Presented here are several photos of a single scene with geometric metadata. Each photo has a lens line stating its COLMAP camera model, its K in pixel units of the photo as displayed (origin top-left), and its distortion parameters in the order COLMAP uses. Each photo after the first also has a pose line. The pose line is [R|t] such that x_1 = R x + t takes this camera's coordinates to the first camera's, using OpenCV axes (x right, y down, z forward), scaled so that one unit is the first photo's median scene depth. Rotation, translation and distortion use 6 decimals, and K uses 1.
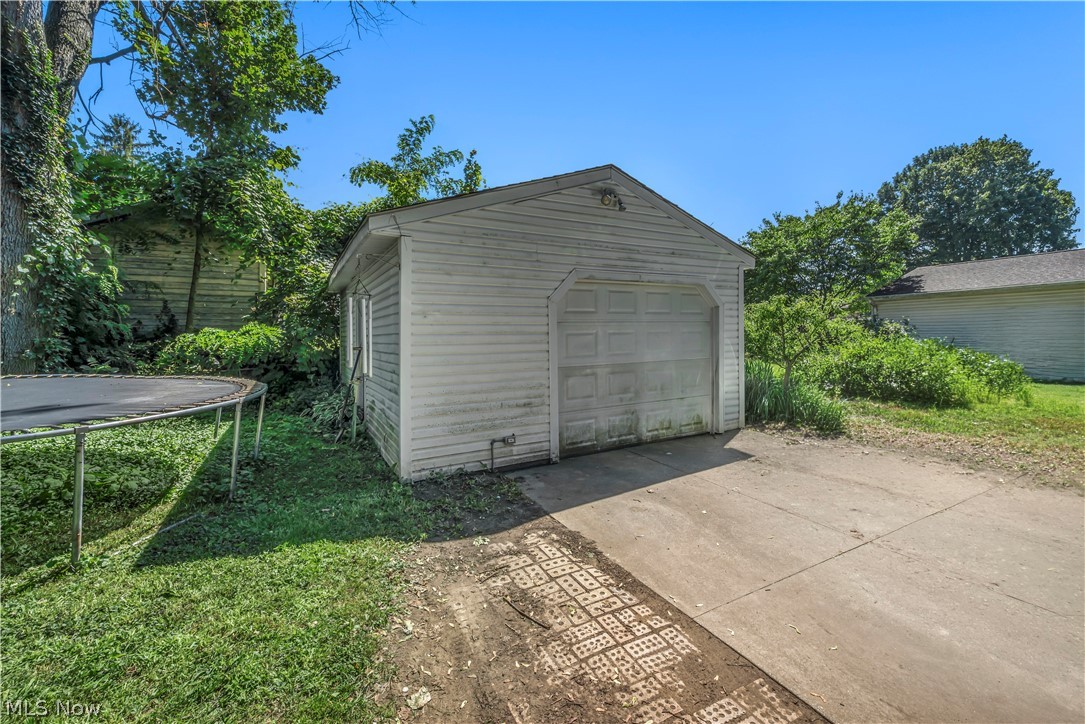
lens RADIAL K [[442.5, 0, 537.7], [0, 442.5, 332.7], [0, 0, 1]] dist [0.001115, 0.000045]
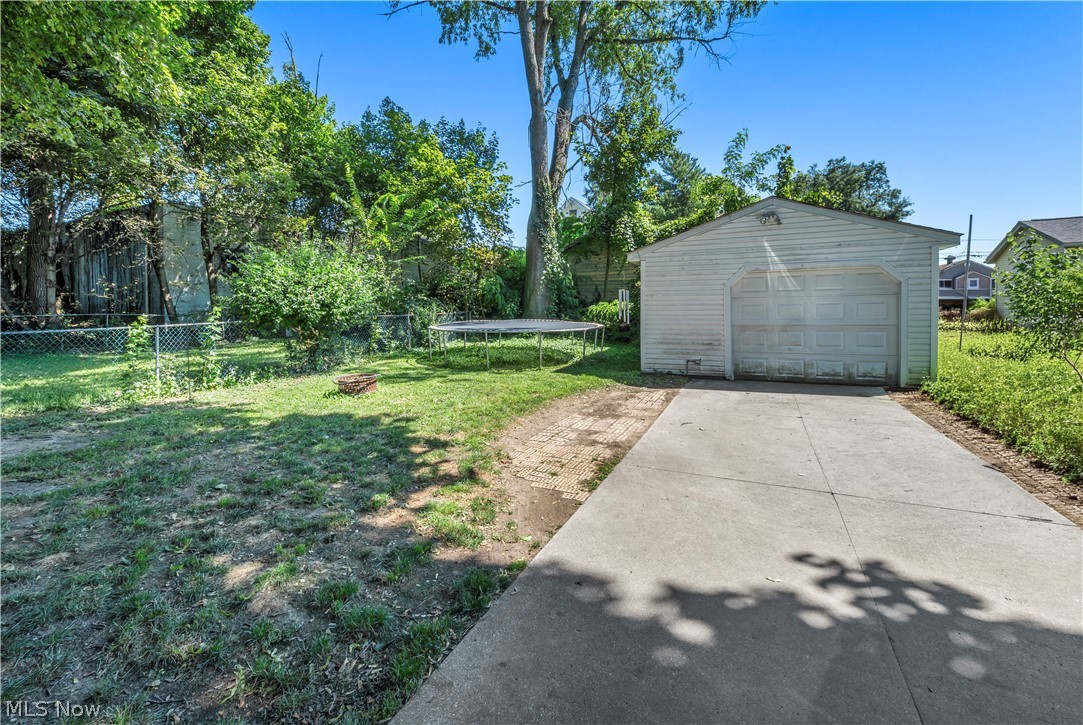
lens RADIAL K [[437.2, 0, 538.8], [0, 437.2, 292.4], [0, 0, 1]] dist [-0.000167, -0.000029]
pose [[0.610073, -0.017776, -0.792146, 0.763943], [0.006239, 0.999825, -0.017631, -0.017128], [0.792321, 0.005814, 0.610077, -0.508386]]
